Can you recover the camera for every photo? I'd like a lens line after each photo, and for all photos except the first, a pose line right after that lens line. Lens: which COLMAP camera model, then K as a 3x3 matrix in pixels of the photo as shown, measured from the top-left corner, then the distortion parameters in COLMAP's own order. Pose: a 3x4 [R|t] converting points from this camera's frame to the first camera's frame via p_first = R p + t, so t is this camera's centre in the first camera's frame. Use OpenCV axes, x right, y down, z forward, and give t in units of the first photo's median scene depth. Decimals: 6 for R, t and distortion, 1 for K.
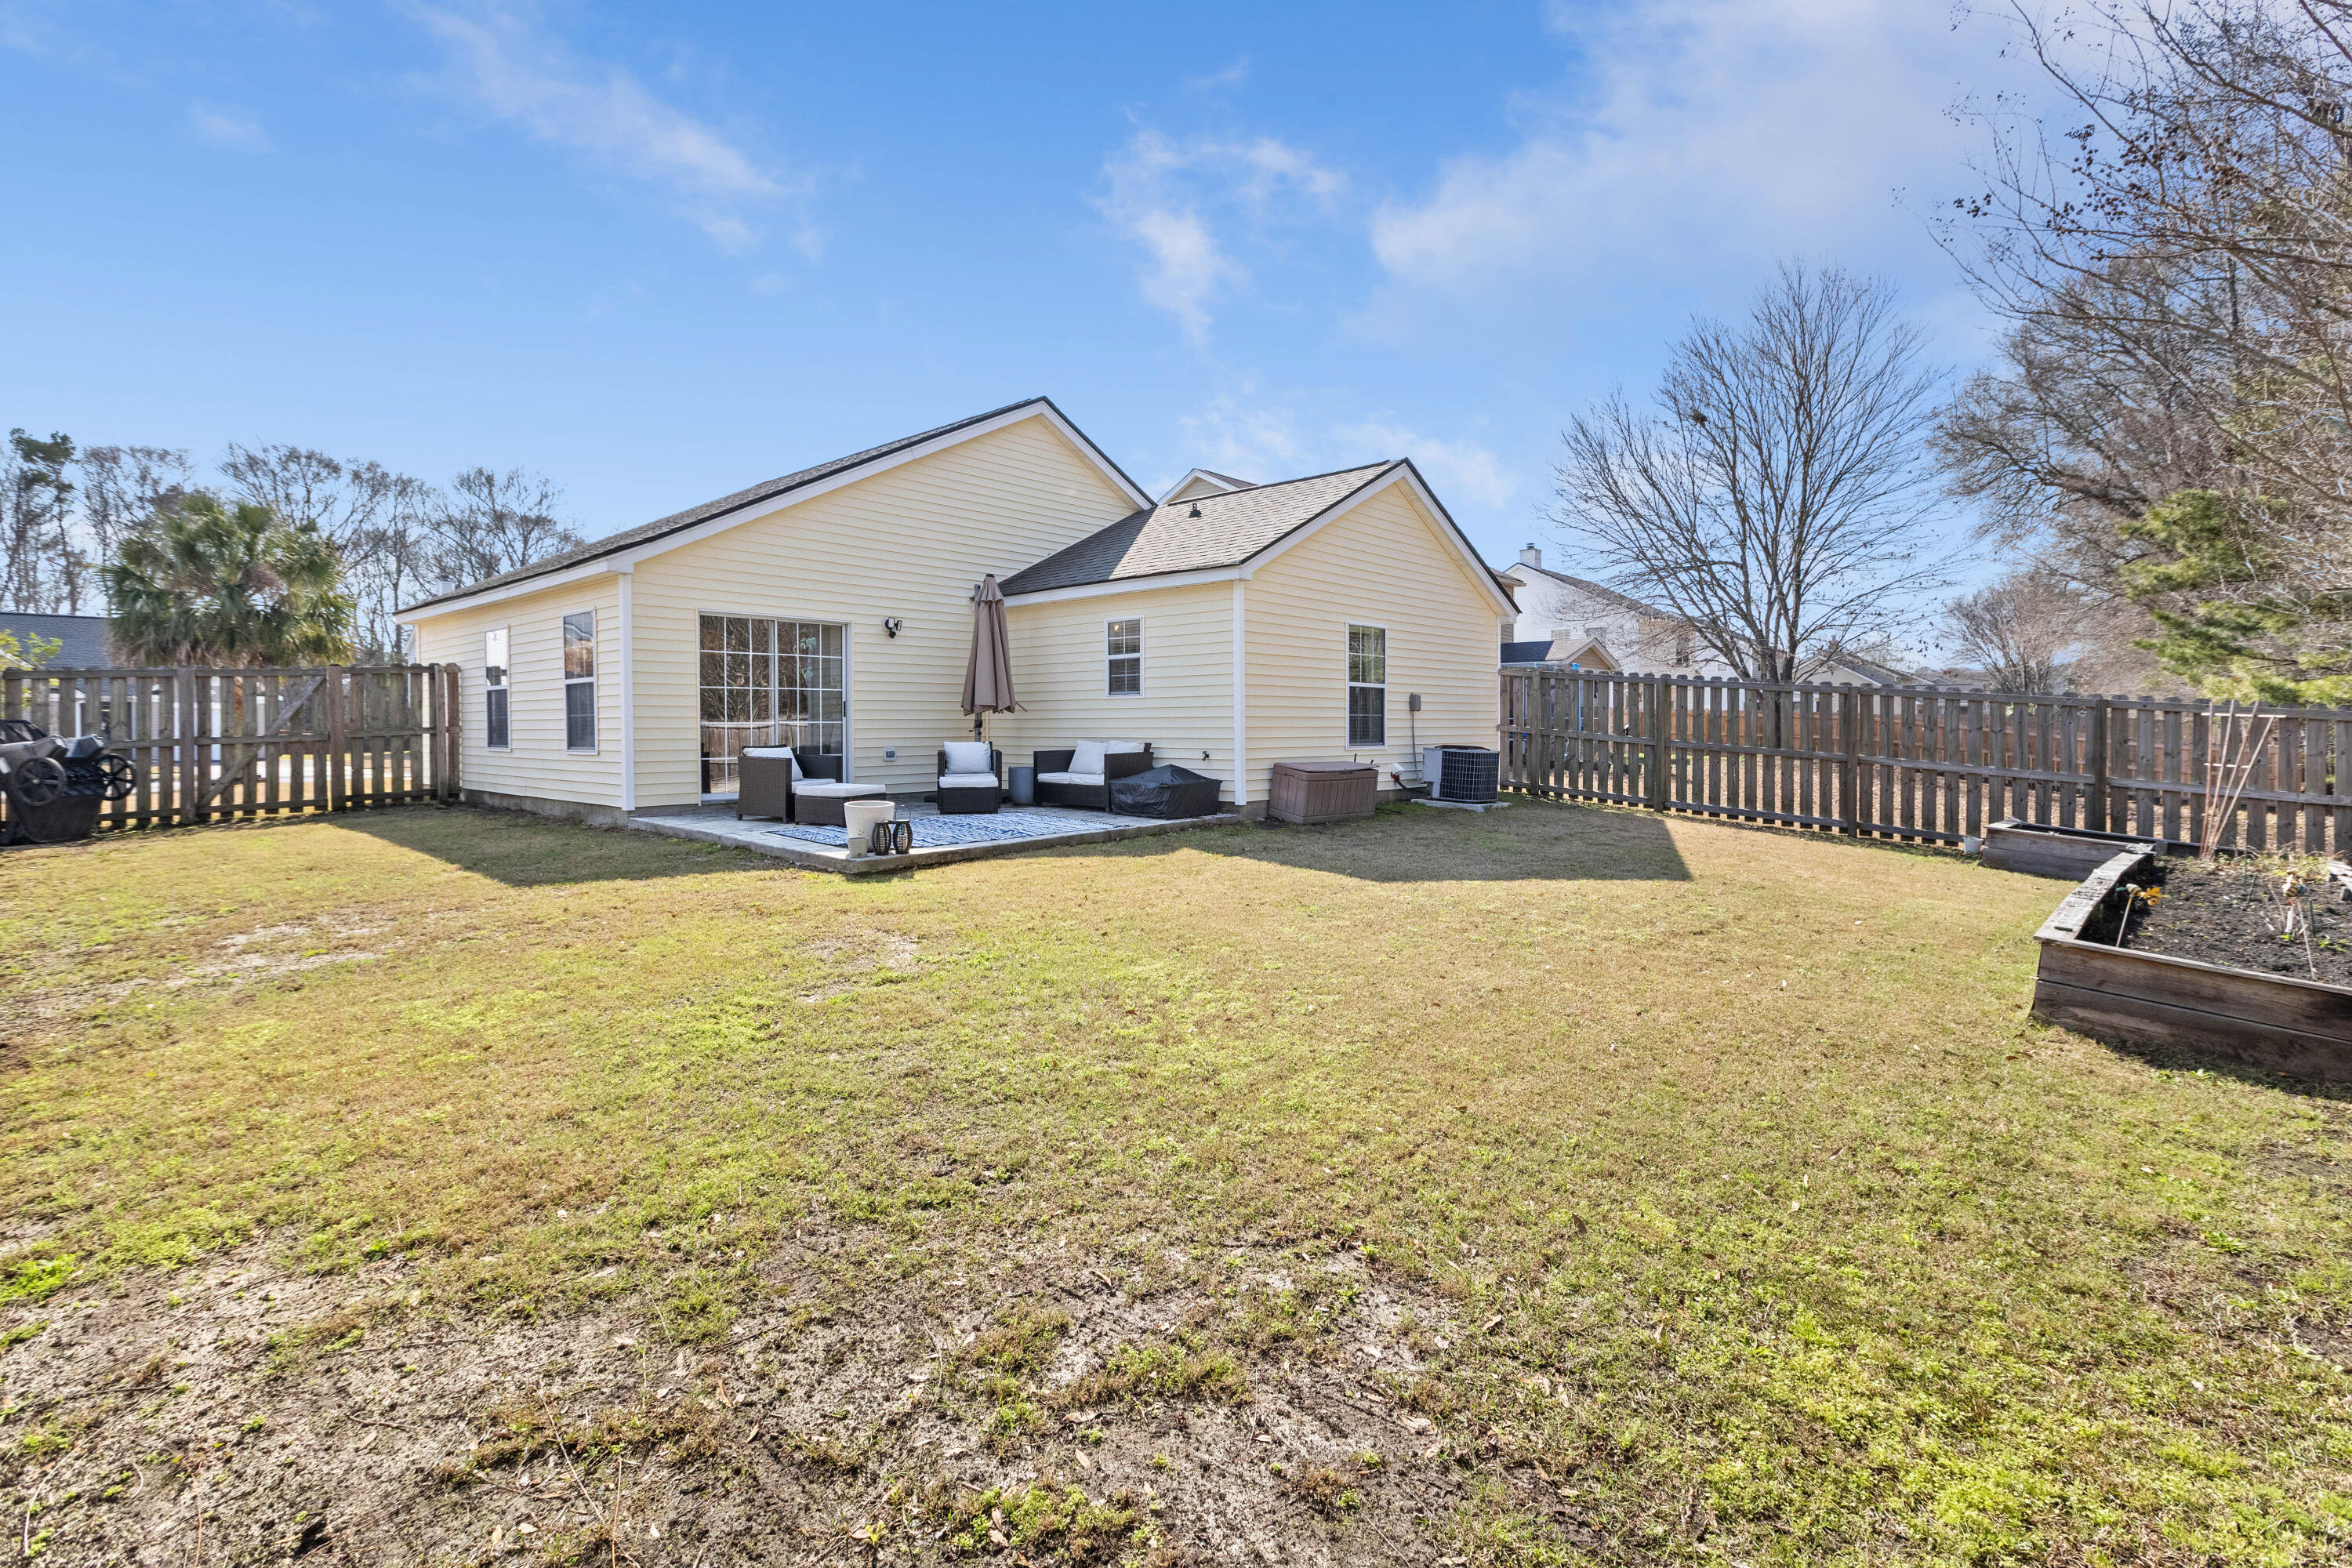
lens RADIAL K [[1127.0, 0, 1176.0], [0, 1127.0, 784.0], [0, 0, 1]] dist [0.058083, -0.058974]
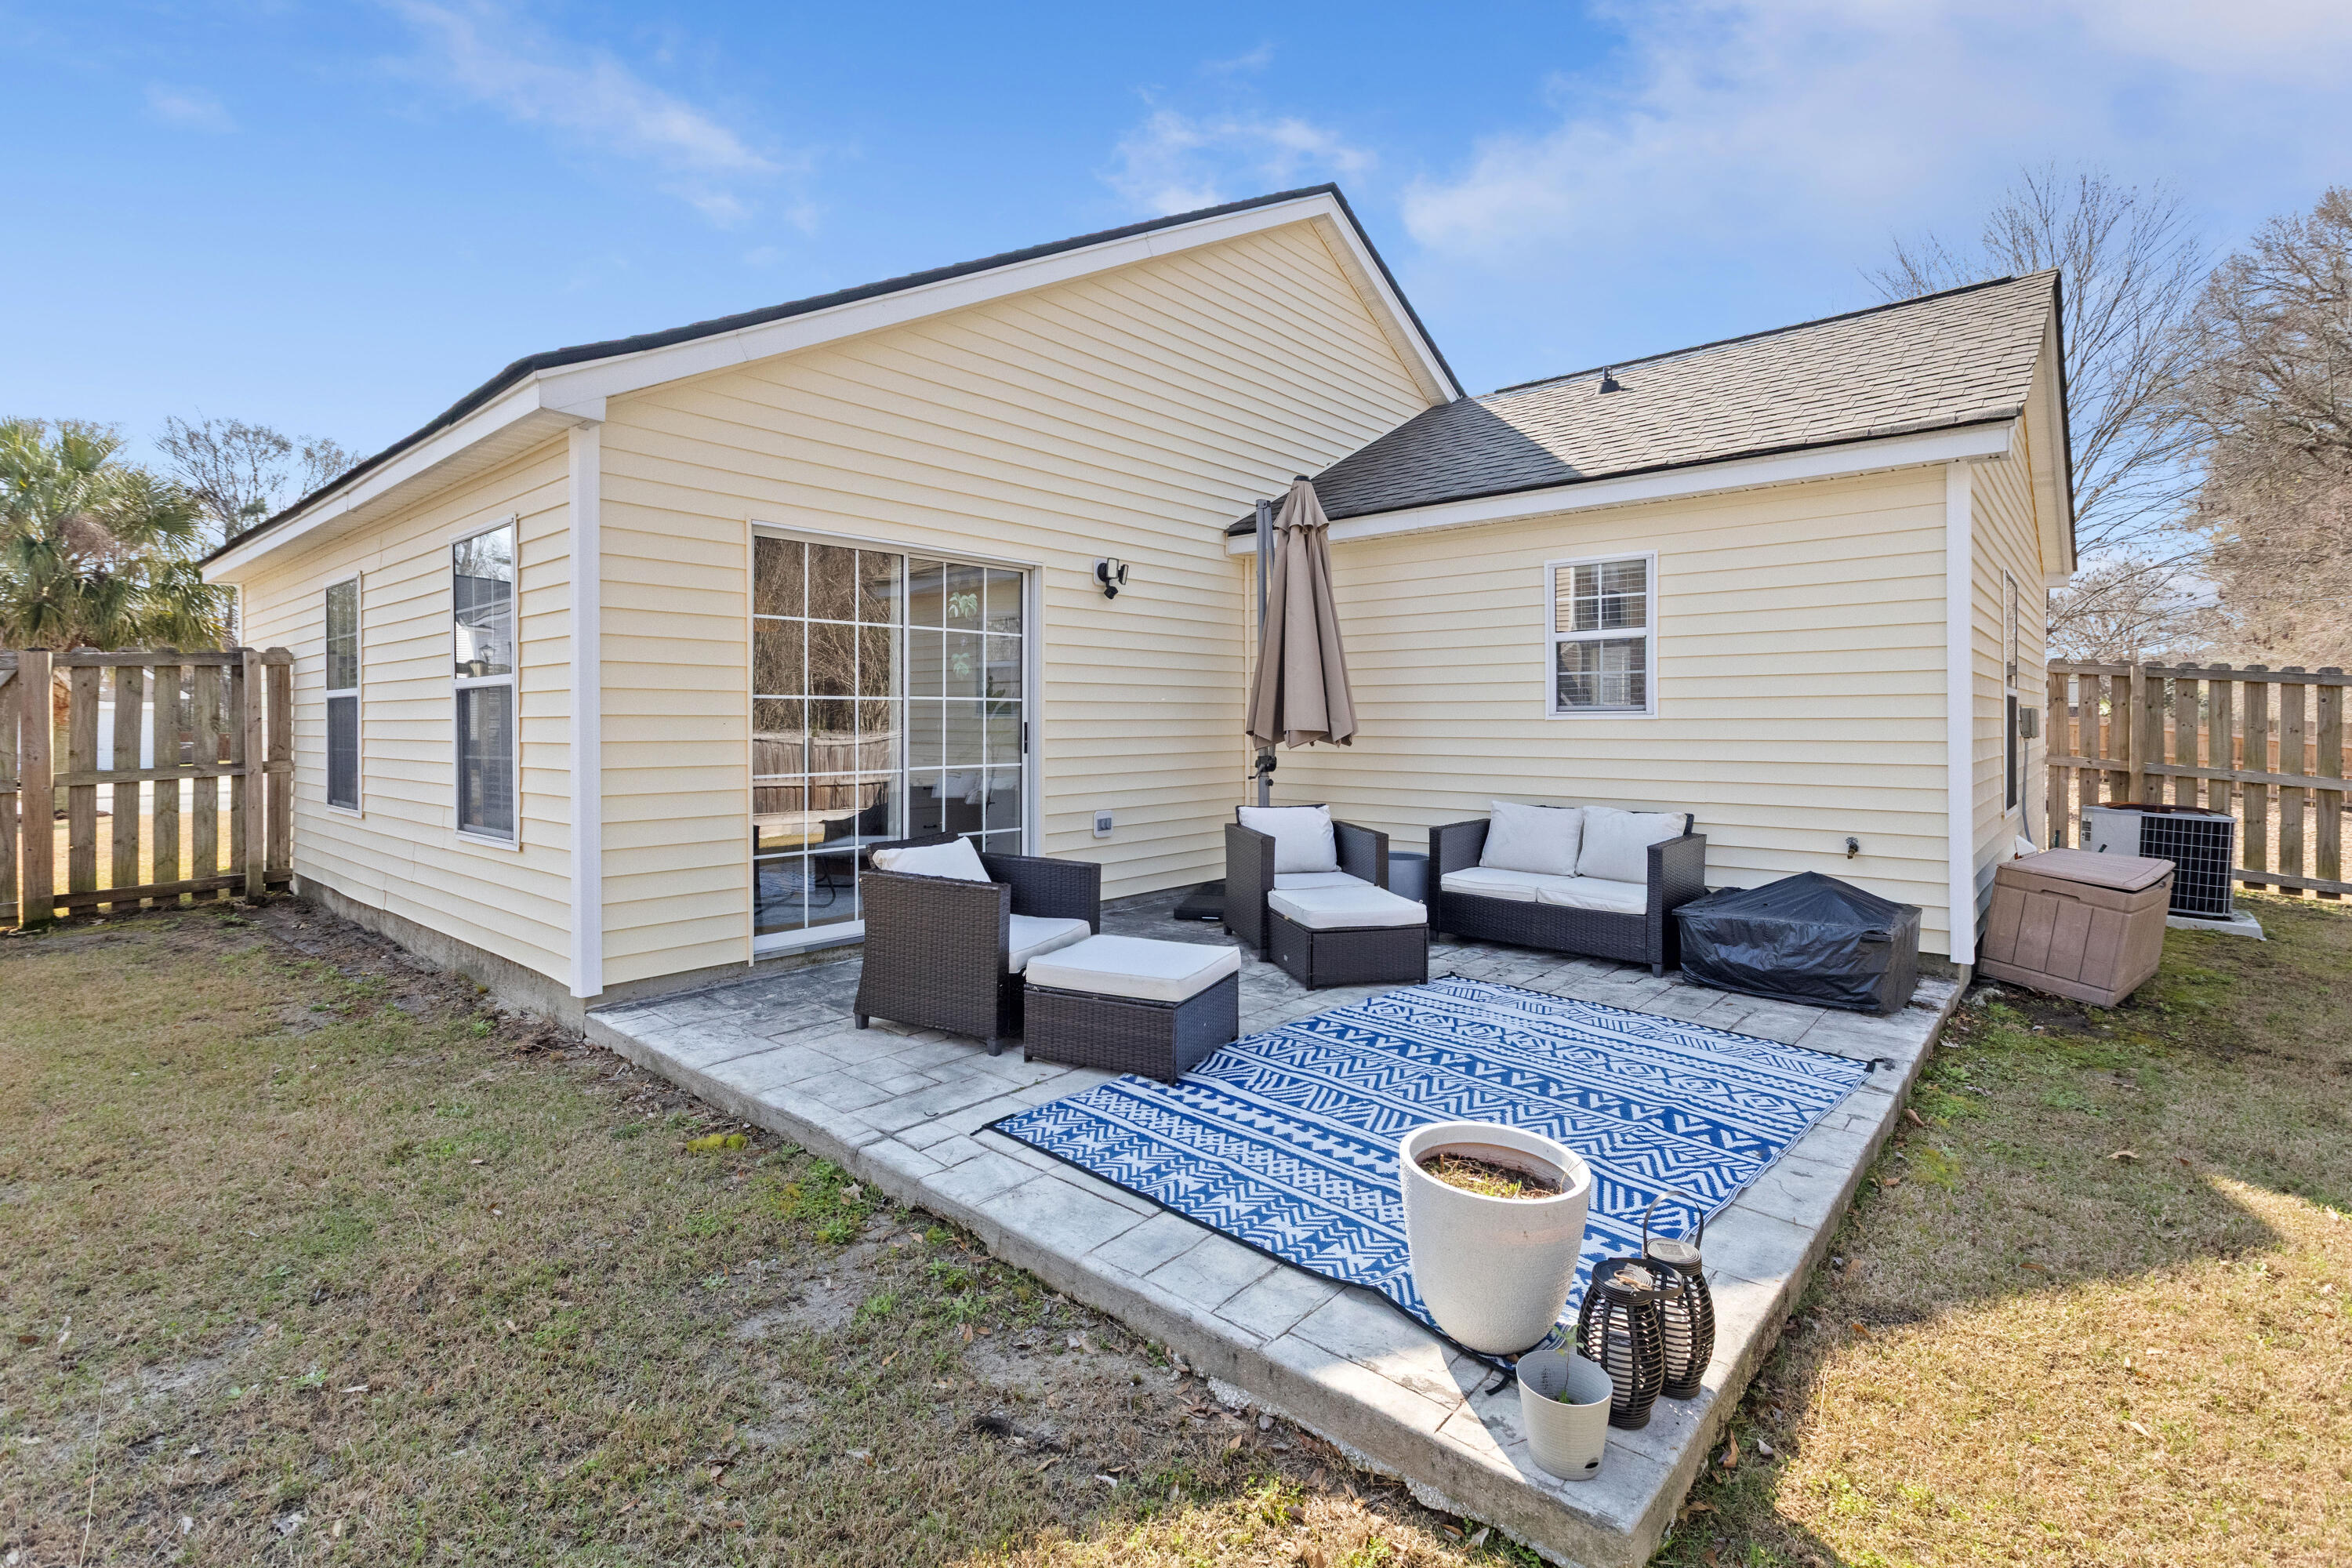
lens RADIAL K [[1080.5, 0, 1177.3], [0, 1080.5, 759.4], [0, 0, 1]] dist [-0.002635, -0.000682]
pose [[0.999264, 0.001617, 0.038329, -0.140906], [-0.001006, 0.999872, -0.015958, -0.028304], [-0.038349, 0.015908, 0.999138, 0.299995]]
